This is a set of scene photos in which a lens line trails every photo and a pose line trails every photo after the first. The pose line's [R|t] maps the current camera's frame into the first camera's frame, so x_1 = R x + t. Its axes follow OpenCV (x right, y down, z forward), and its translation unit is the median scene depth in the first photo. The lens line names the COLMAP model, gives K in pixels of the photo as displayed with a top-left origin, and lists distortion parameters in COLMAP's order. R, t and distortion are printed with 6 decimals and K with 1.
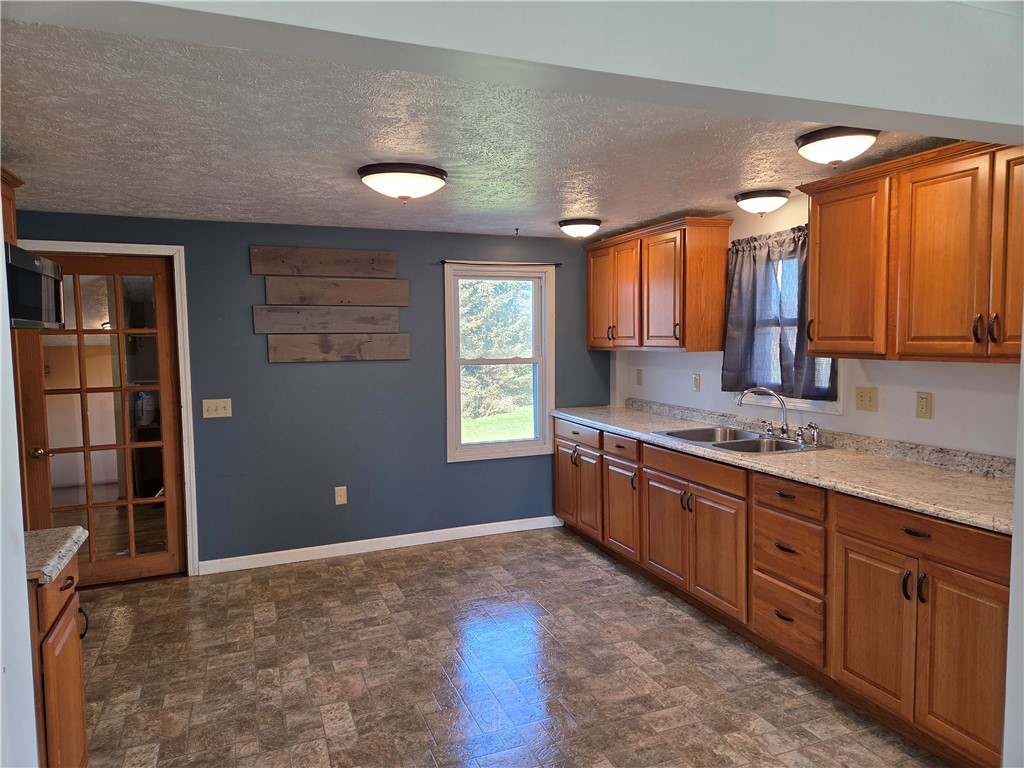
lens RADIAL K [[674.9, 0, 521.3], [0, 674.9, 381.4], [0, 0, 1]] dist [0.084735, -0.071932]
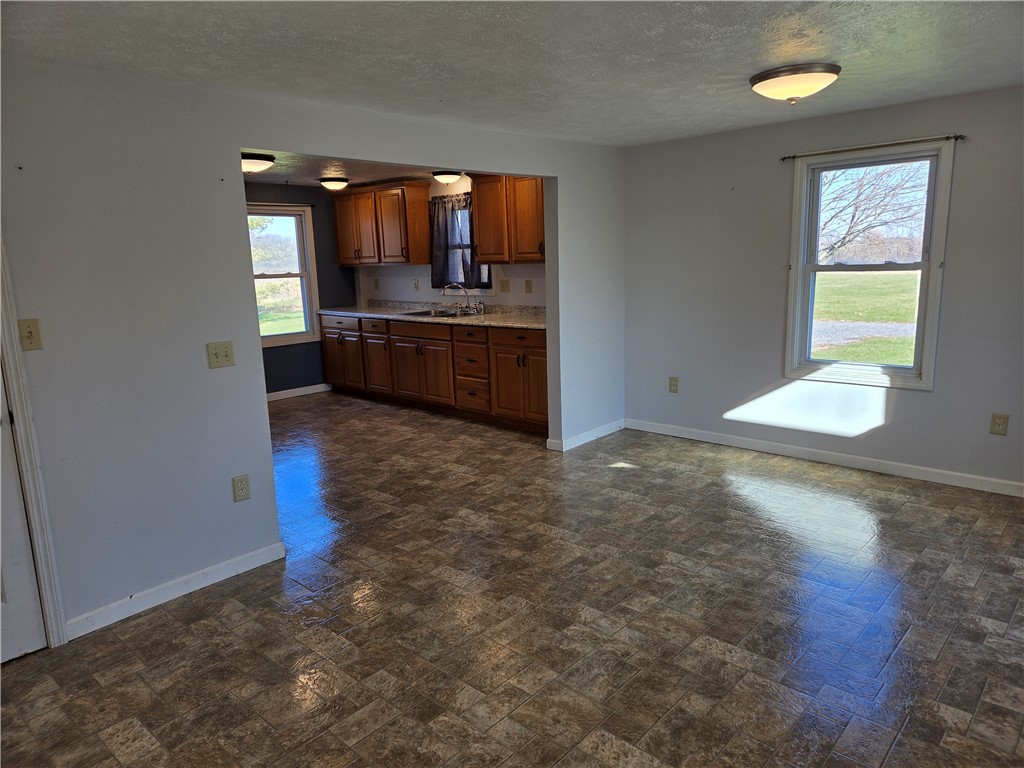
lens RADIAL K [[674.9, 0, 521.3], [0, 674.9, 381.4], [0, 0, 1]] dist [0.084735, -0.071932]
pose [[0.901609, -0.099600, 0.420928, -0.237330], [0.053151, 0.991264, 0.120706, 0.052725], [-0.429273, -0.086457, 0.899027, -0.627664]]
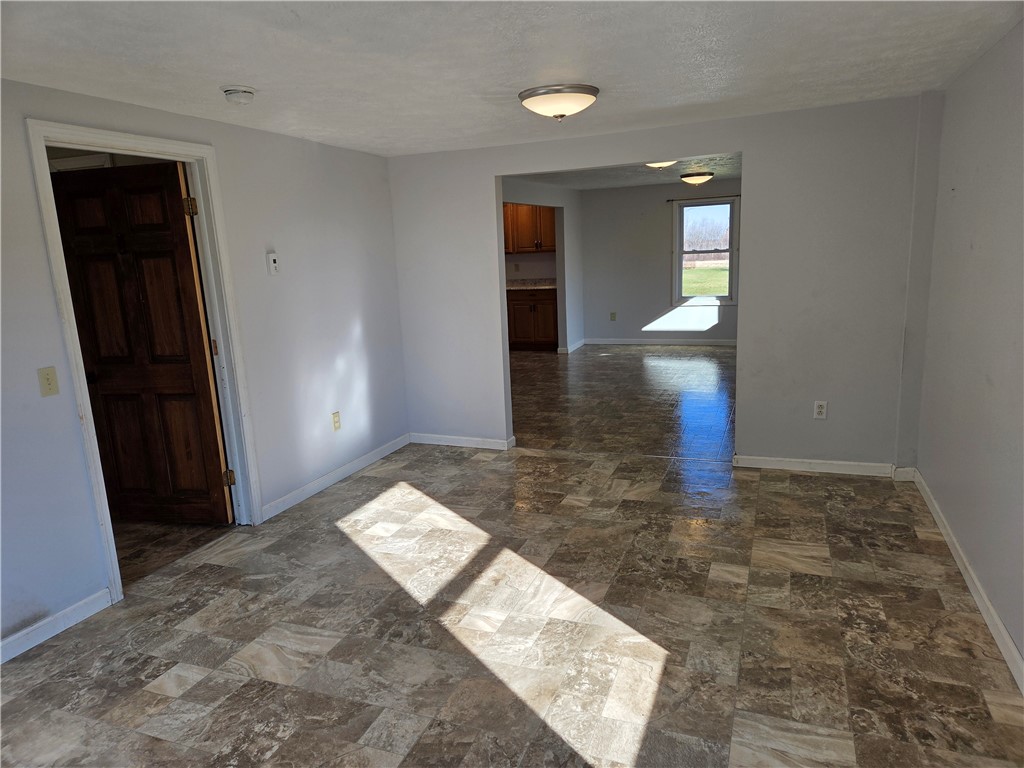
lens RADIAL K [[674.9, 0, 521.3], [0, 674.9, 381.4], [0, 0, 1]] dist [0.084735, -0.071932]
pose [[0.692493, -0.174658, 0.699963, -1.409790], [0.087218, 0.983403, 0.159095, 0.045406], [-0.716133, -0.049123, 0.696233, -1.059844]]
